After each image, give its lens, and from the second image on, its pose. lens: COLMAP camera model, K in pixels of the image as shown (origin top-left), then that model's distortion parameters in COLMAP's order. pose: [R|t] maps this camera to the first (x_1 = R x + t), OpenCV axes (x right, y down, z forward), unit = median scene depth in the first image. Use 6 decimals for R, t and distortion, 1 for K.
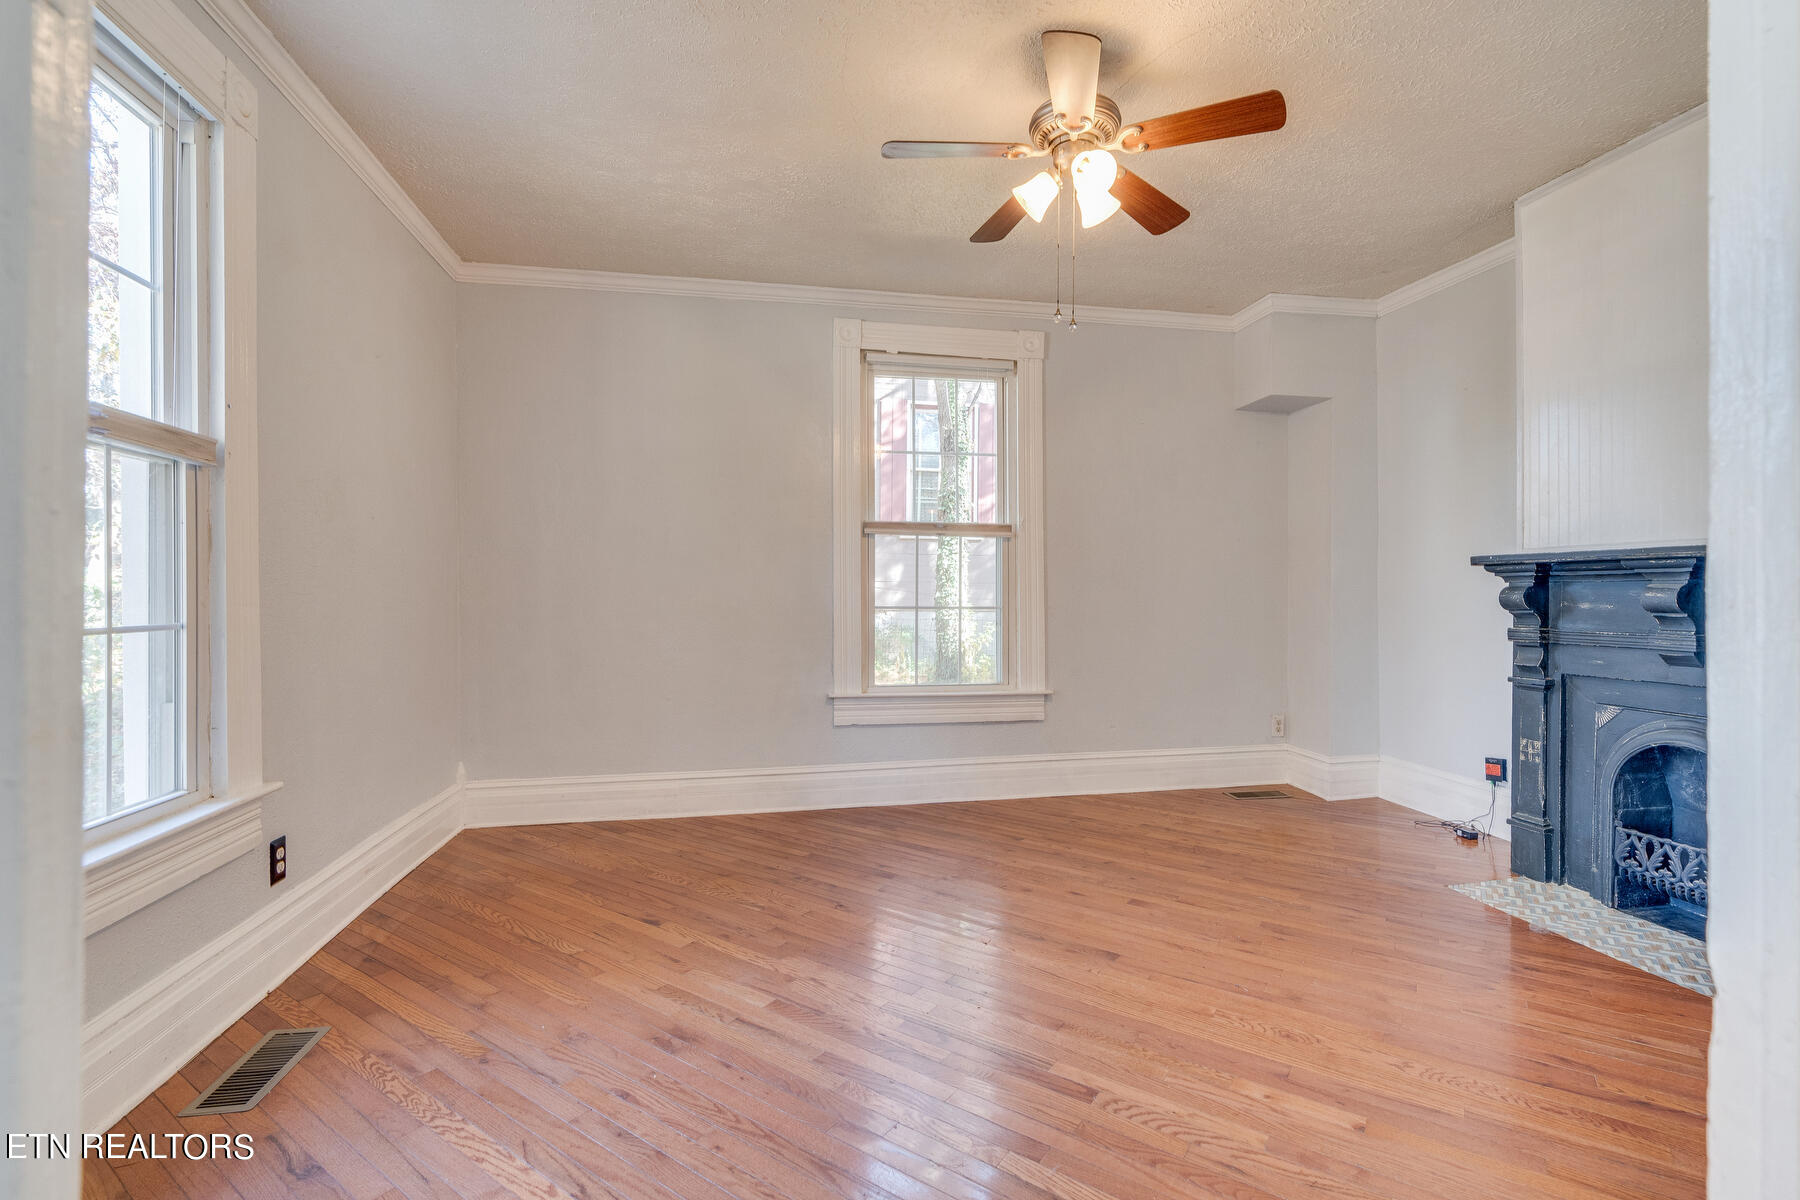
lens RADIAL K [[806.2, 0, 904.4], [0, 806.2, 593.3], [0, 0, 1]] dist [-0.000024, -0.000100]
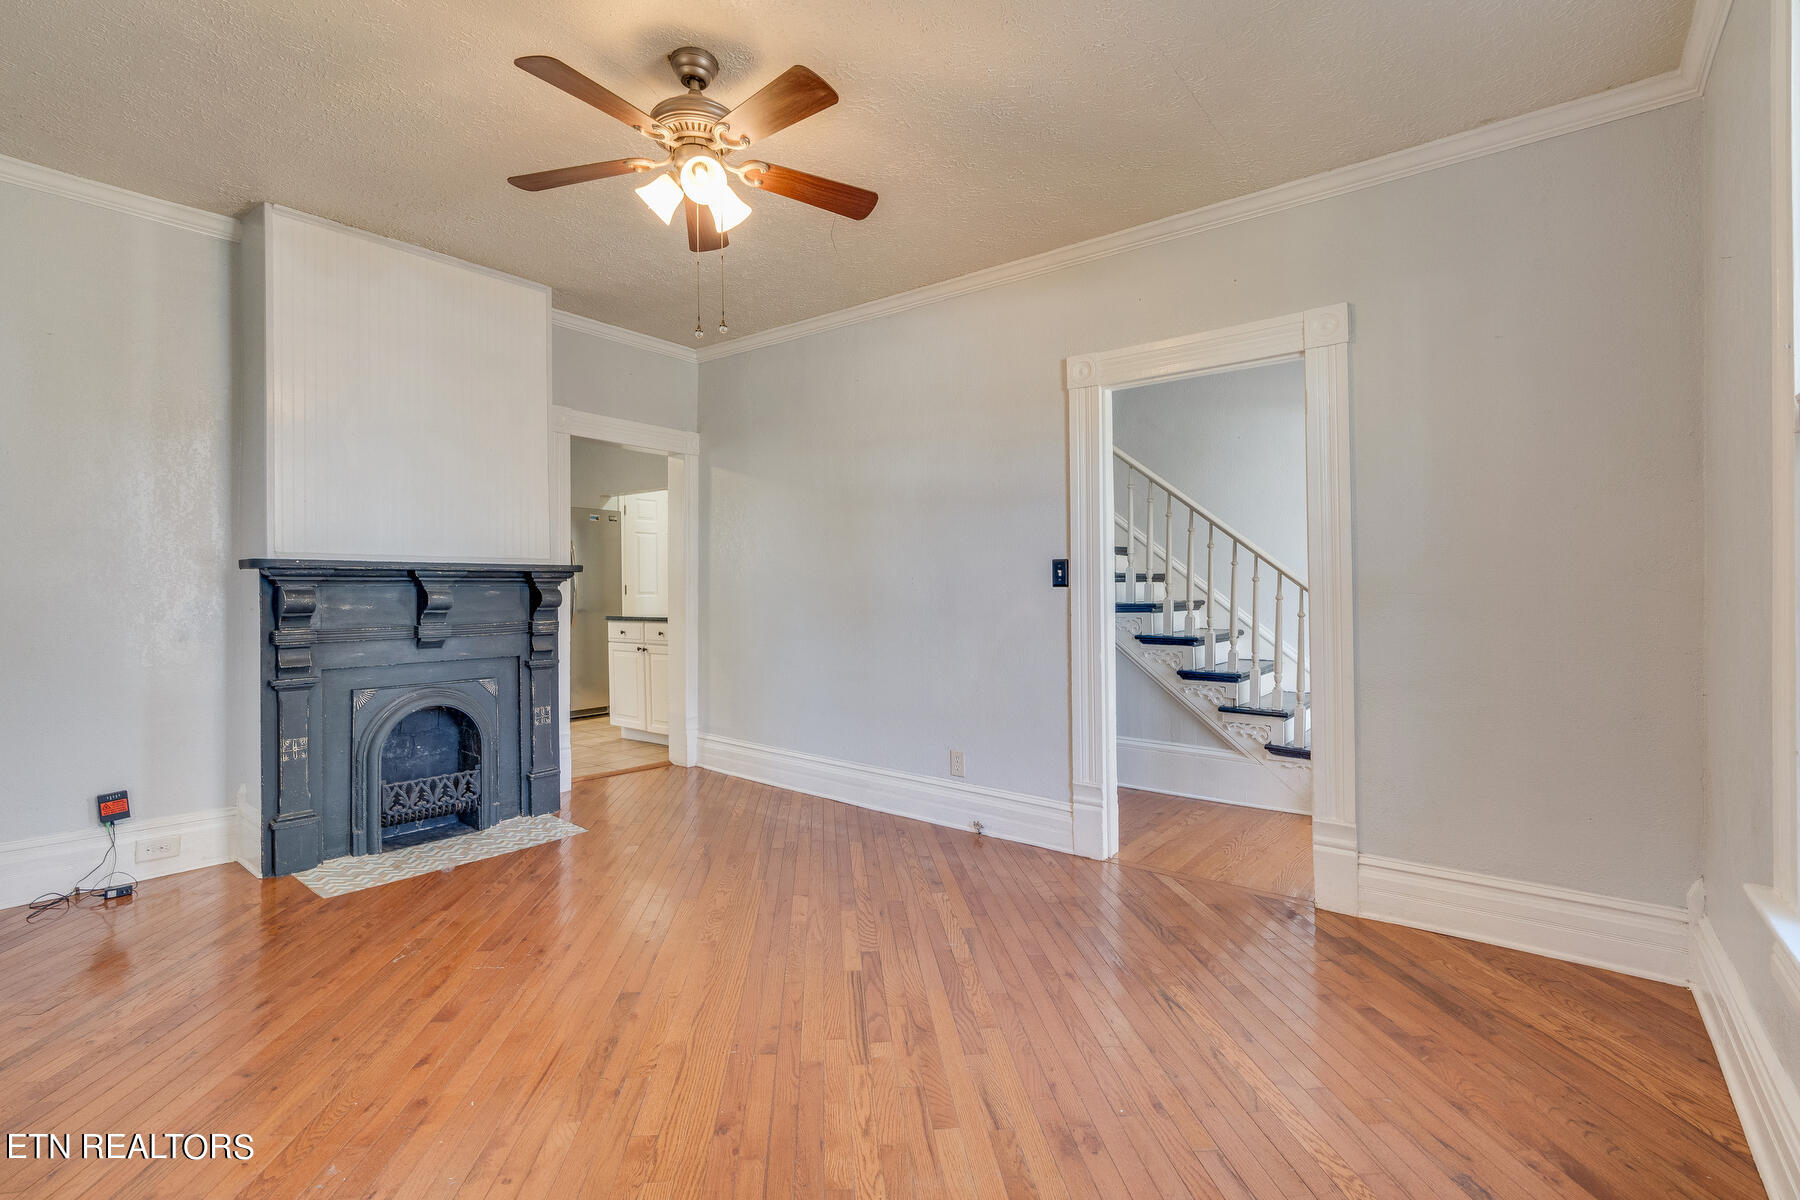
lens RADIAL K [[806.2, 0, 904.4], [0, 806.2, 593.3], [0, 0, 1]] dist [-0.000024, -0.000100]
pose [[-0.642890, -0.011221, 0.765876, -0.553010], [-0.002446, 0.999918, 0.012597, -0.020694], [-0.765954, 0.006225, -0.642865, 1.147871]]
